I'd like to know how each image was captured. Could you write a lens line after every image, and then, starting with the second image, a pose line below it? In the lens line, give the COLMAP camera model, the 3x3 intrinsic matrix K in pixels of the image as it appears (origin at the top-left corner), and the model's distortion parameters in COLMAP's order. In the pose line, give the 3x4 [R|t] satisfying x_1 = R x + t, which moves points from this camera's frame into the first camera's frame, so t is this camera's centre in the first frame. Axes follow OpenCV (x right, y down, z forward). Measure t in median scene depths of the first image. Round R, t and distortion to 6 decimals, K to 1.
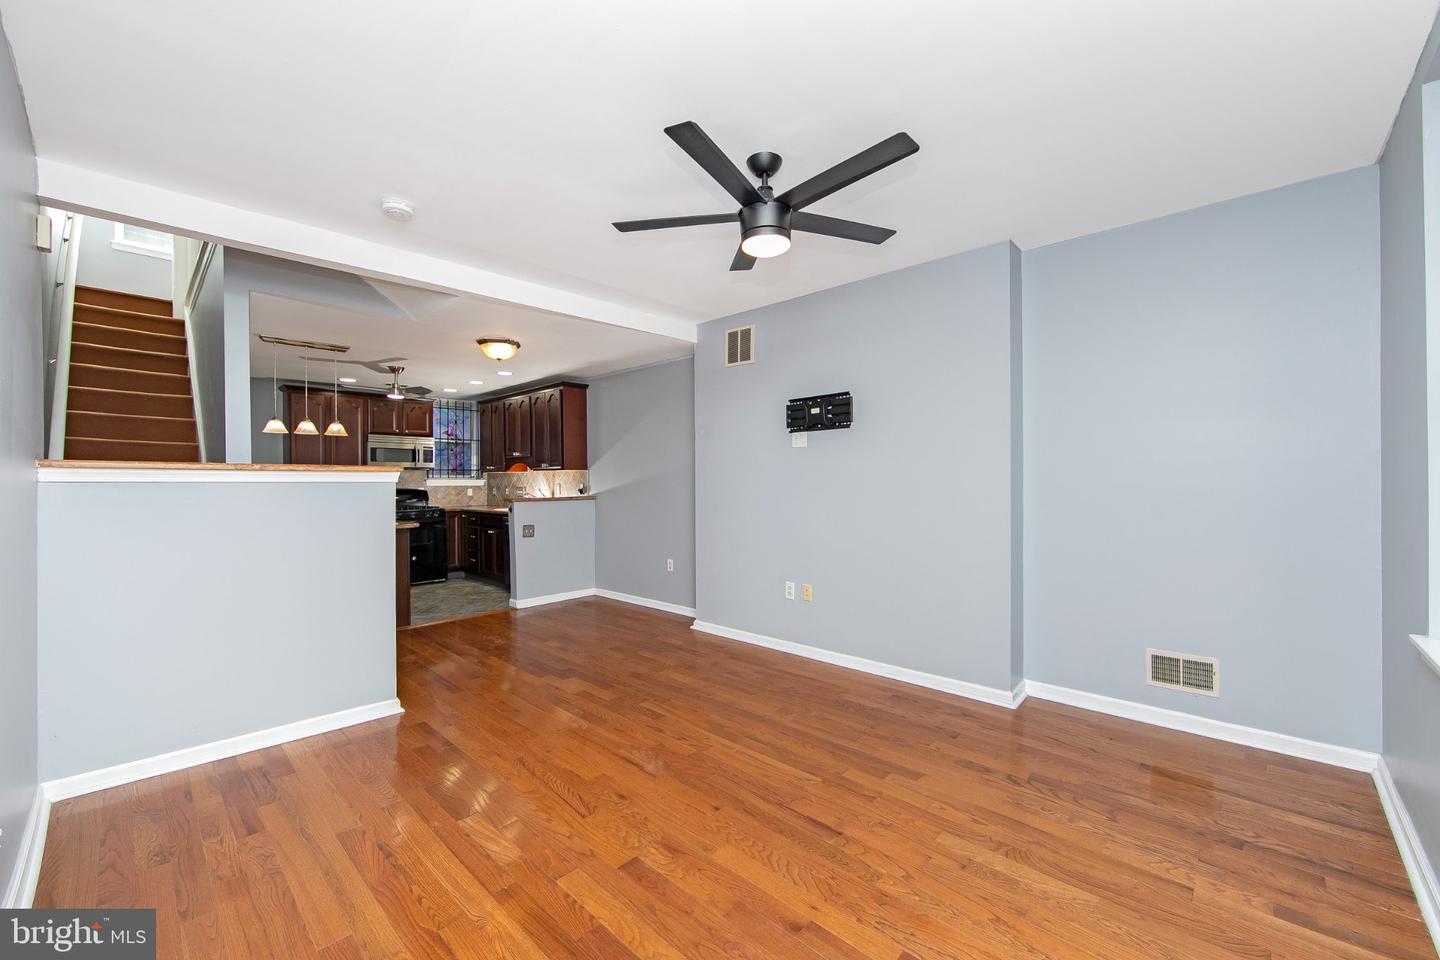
lens RADIAL K [[577.0, 0, 726.3], [0, 577.0, 476.9], [0, 0, 1]] dist [0.001302, -0.000699]
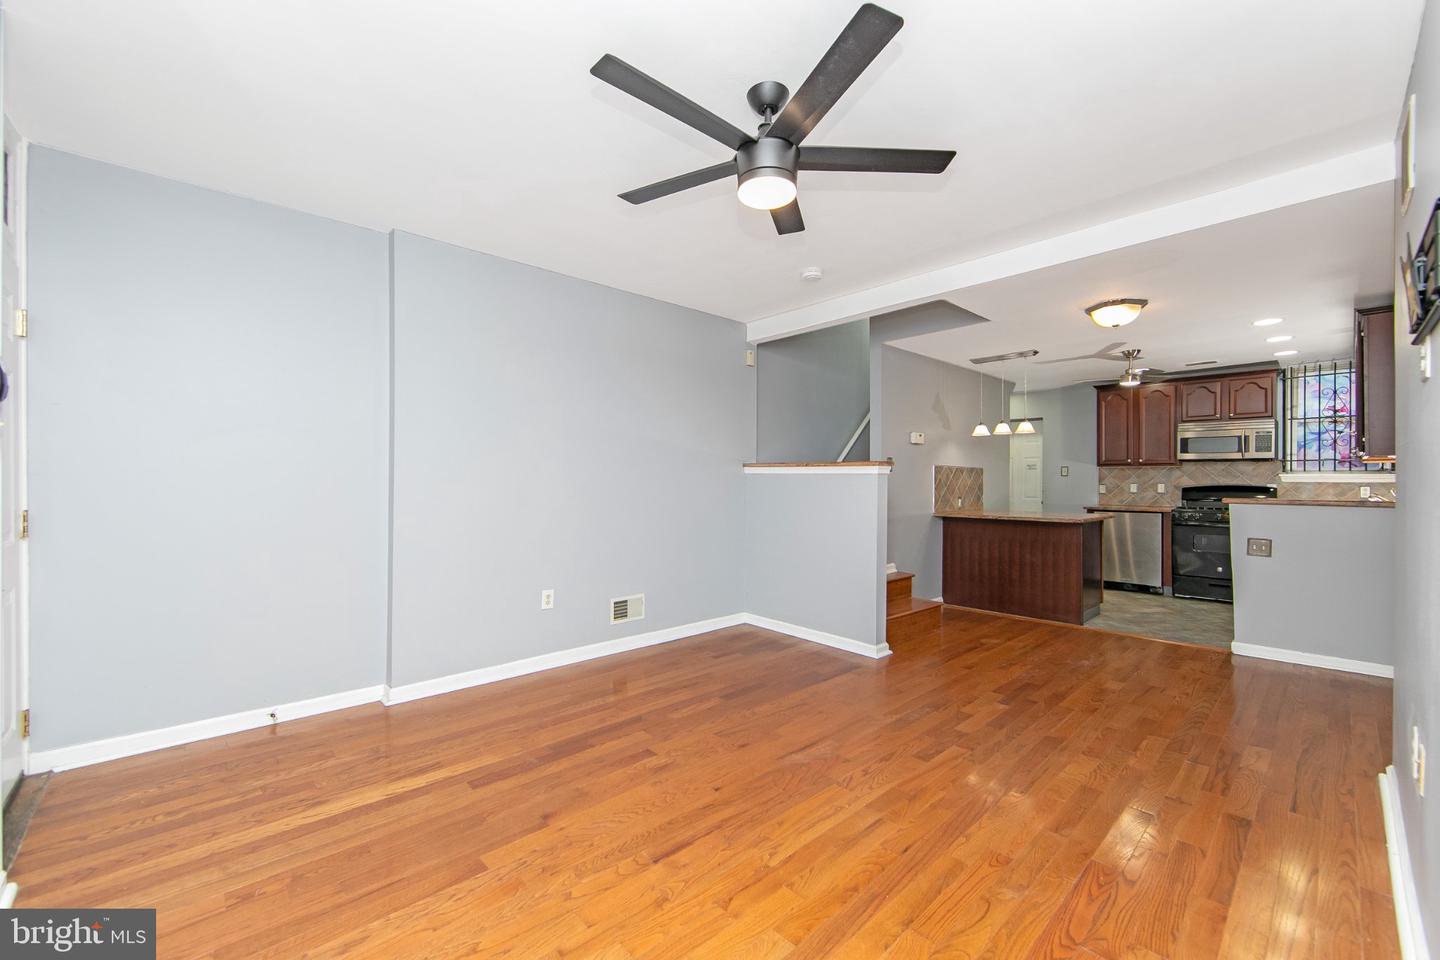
lens RADIAL K [[577.0, 0, 717.0], [0, 577.0, 480.1], [0, 0, 1]] dist [0.001302, -0.000699]
pose [[-0.065798, 0.004087, -0.997825, 0.548537], [0.002200, 0.999990, 0.003951, 0.015637], [0.997831, -0.001935, -0.065806, 0.590416]]
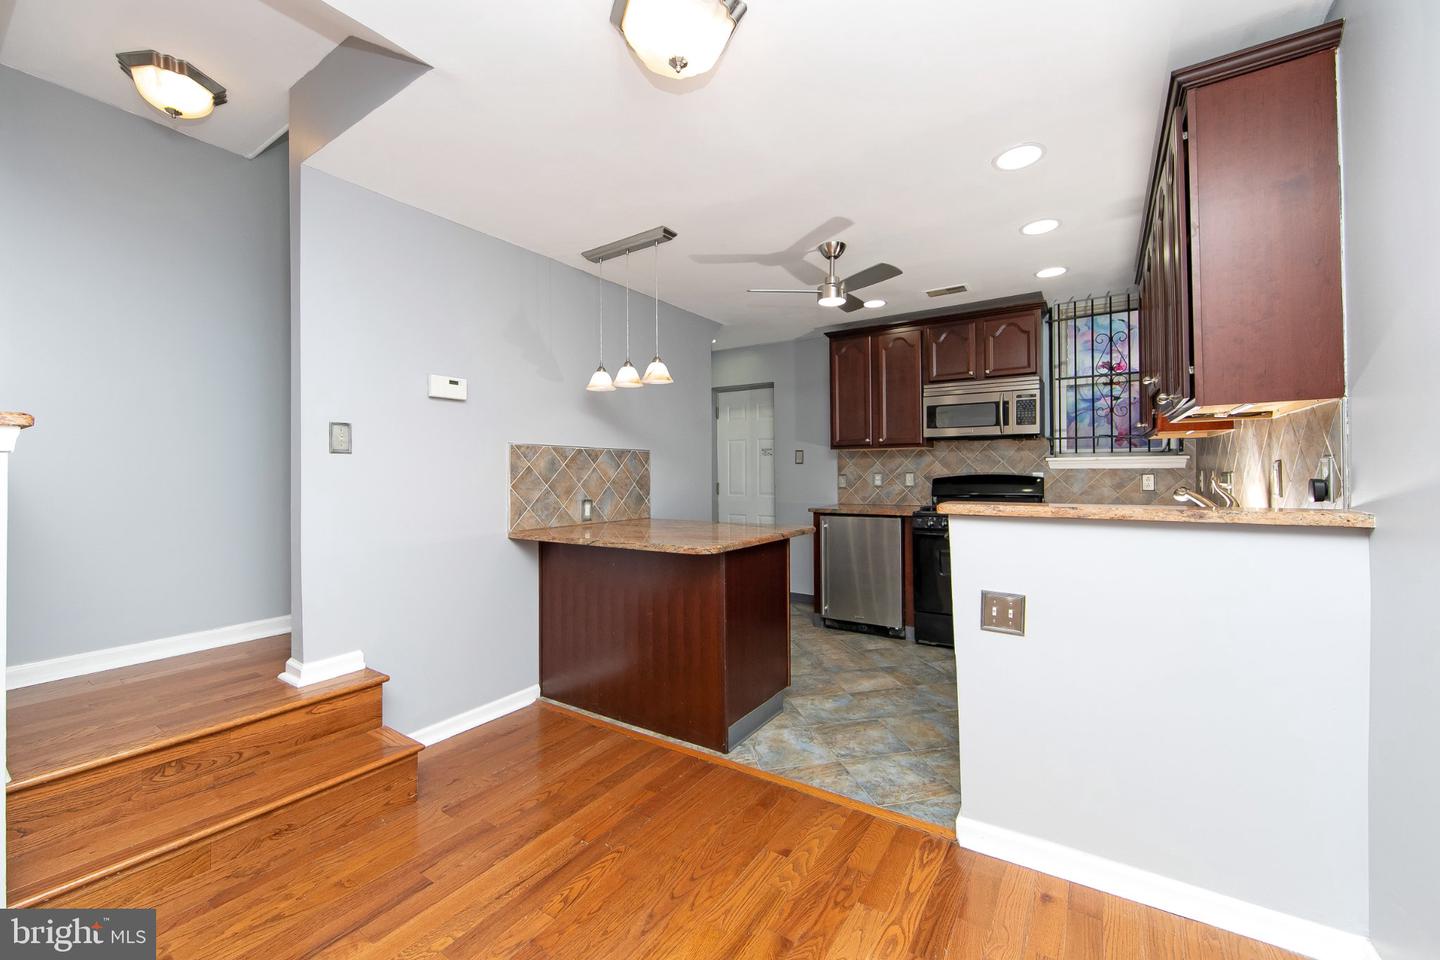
lens RADIAL K [[577.0, 0, 725.5], [0, 577.0, 467.0], [0, 0, 1]] dist [0.001302, -0.000699]
pose [[0.185025, -0.004344, -0.982724, -0.098383], [0.010653, 0.999940, -0.002415, 0.022185], [0.982676, -0.010022, 0.185060, 1.161254]]
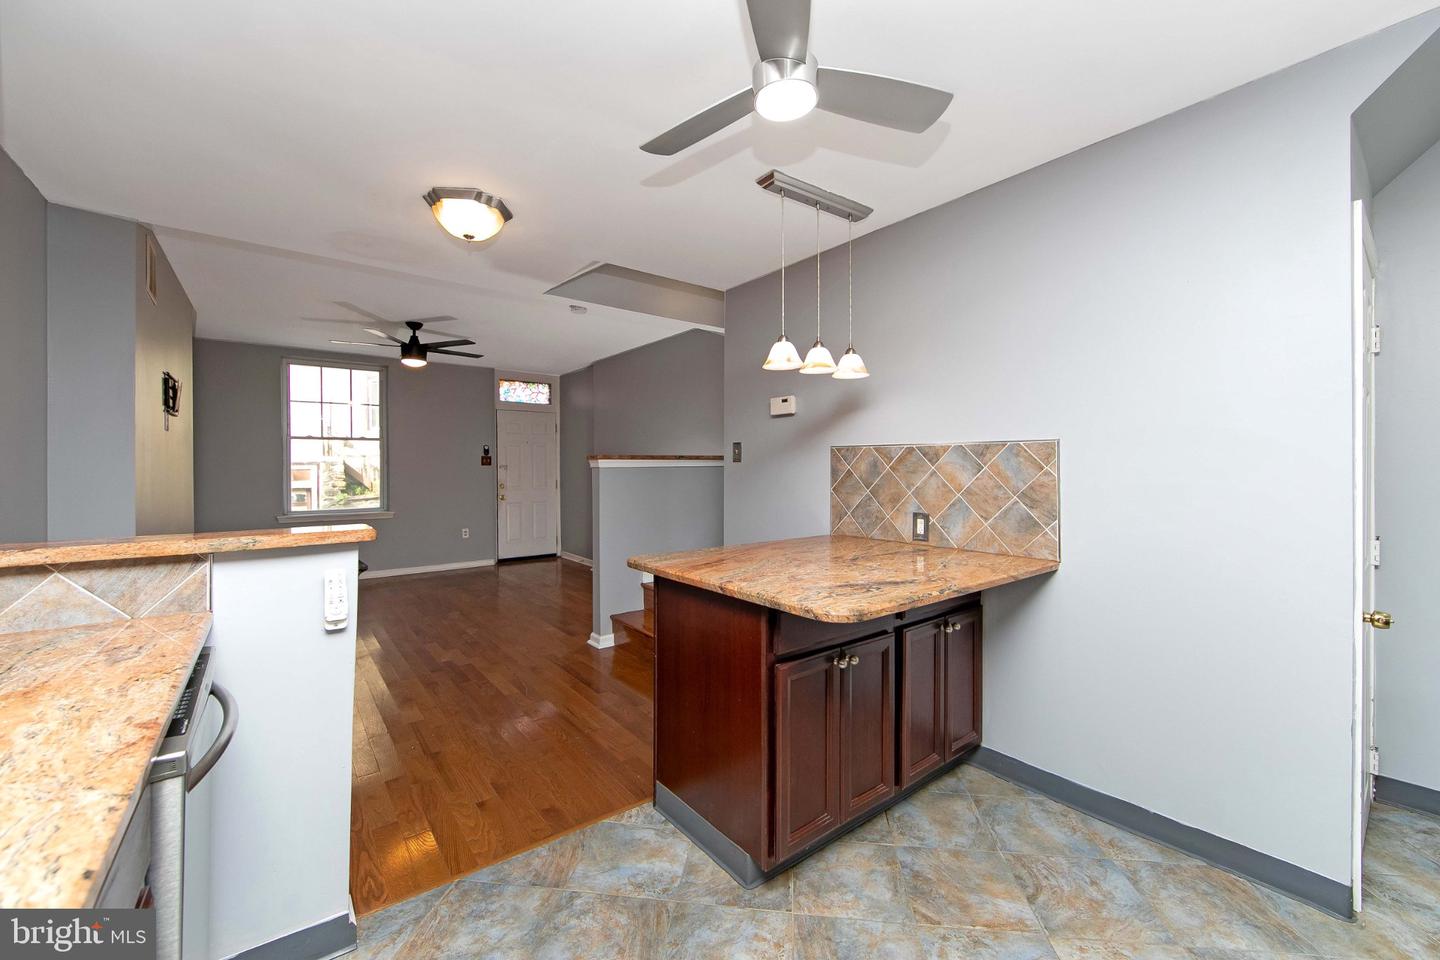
lens RADIAL K [[577.0, 0, 724.4], [0, 577.0, 476.8], [0, 0, 1]] dist [0.001302, -0.000699]
pose [[-0.988982, 0.008231, 0.147809, -0.846767], [0.009879, 0.999897, 0.010419, 0.016752], [-0.147708, 0.011764, -0.988961, 1.785598]]
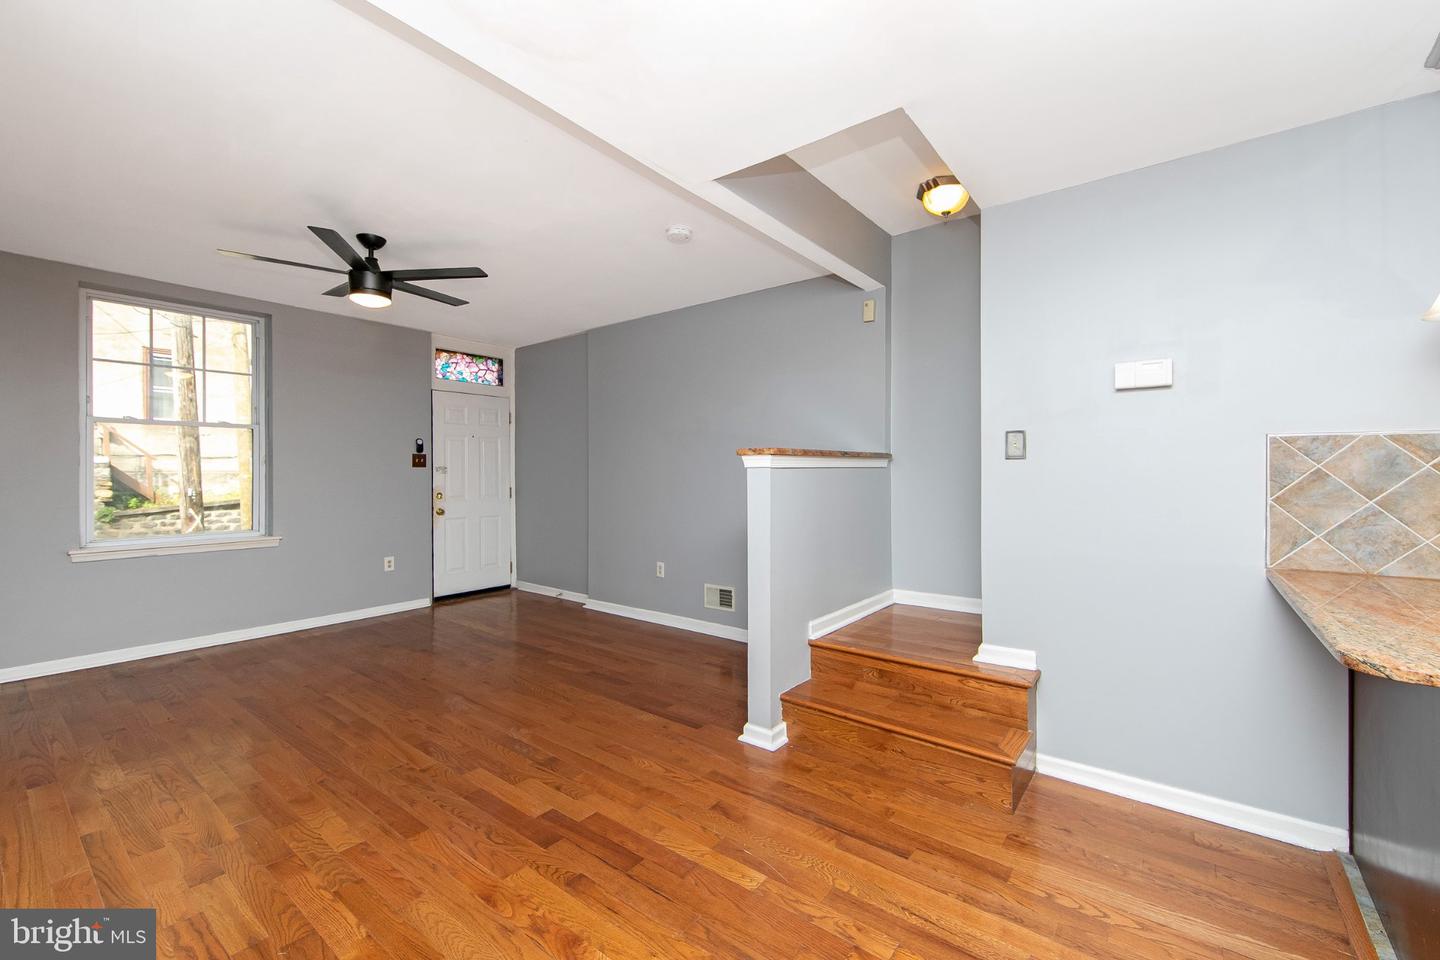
lens RADIAL K [[577.0, 0, 722.5], [0, 577.0, 475.8], [0, 0, 1]] dist [0.001302, -0.000699]
pose [[-0.993395, 0.006601, -0.114551, -0.355580], [0.006918, 0.999973, -0.002366, 0.019759], [0.114532, -0.003142, -0.993415, 1.460944]]
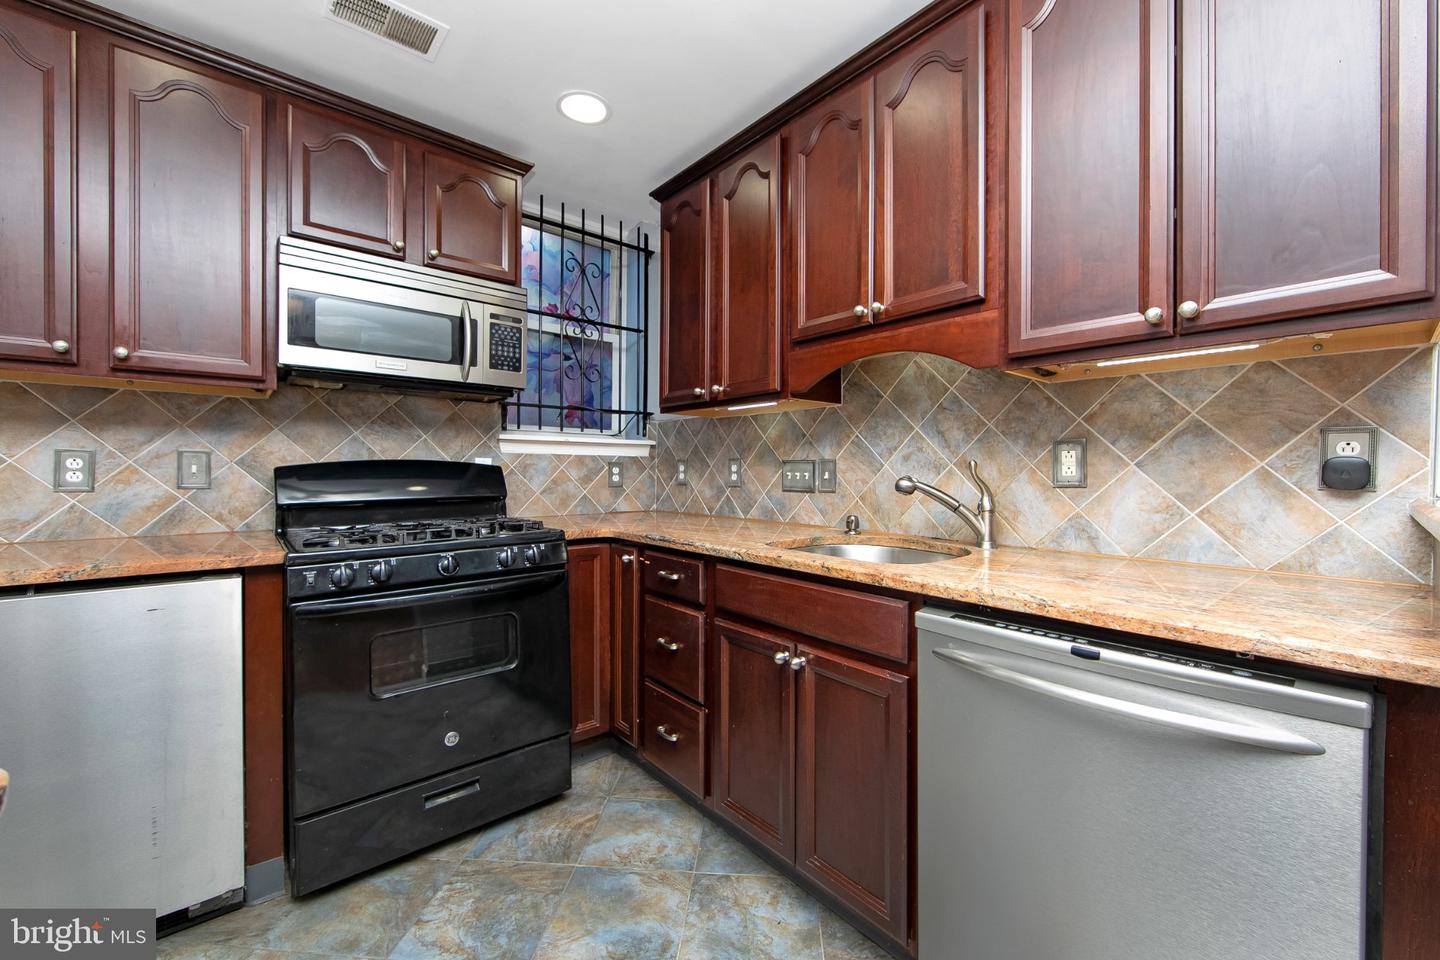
lens RADIAL K [[577.0, 0, 721.2], [0, 577.0, 472.1], [0, 0, 1]] dist [0.001302, -0.000699]
pose [[0.994666, 0.009817, -0.102683, -0.692551], [-0.008753, 0.999903, 0.010808, 0.040997], [0.102779, -0.009851, 0.994655, 1.319637]]
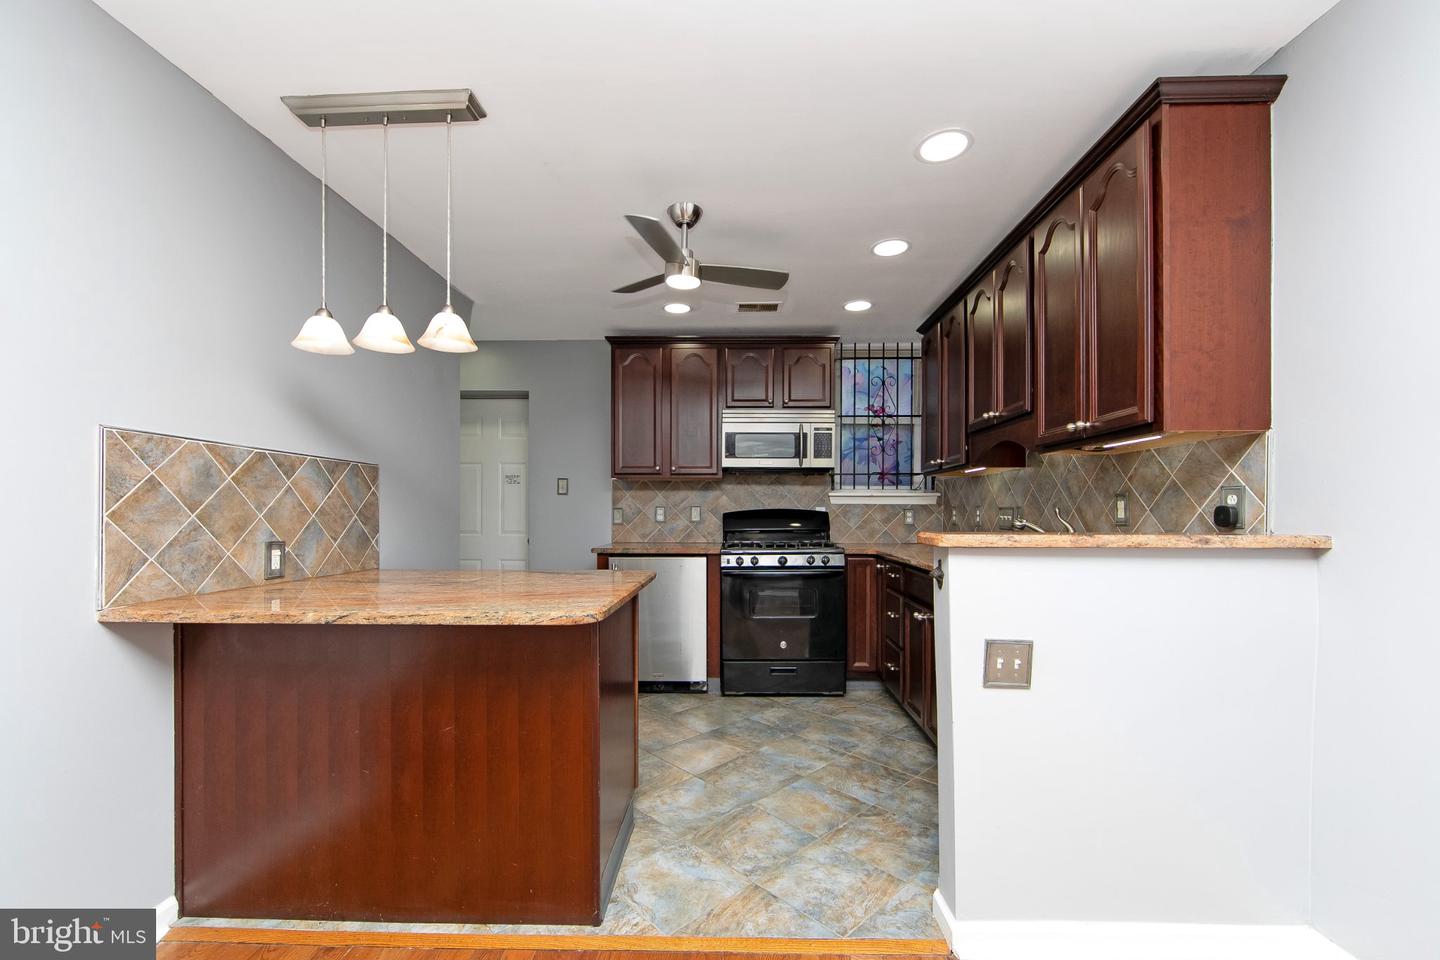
lens RADIAL K [[577.0, 0, 726.3], [0, 577.0, 515.1], [0, 0, 1]] dist [0.001302, -0.000699]
pose [[0.675837, 0.011058, -0.736968, -0.351720], [-0.002465, 0.999916, 0.012743, 0.036395], [0.737047, -0.006796, 0.675807, 1.069306]]
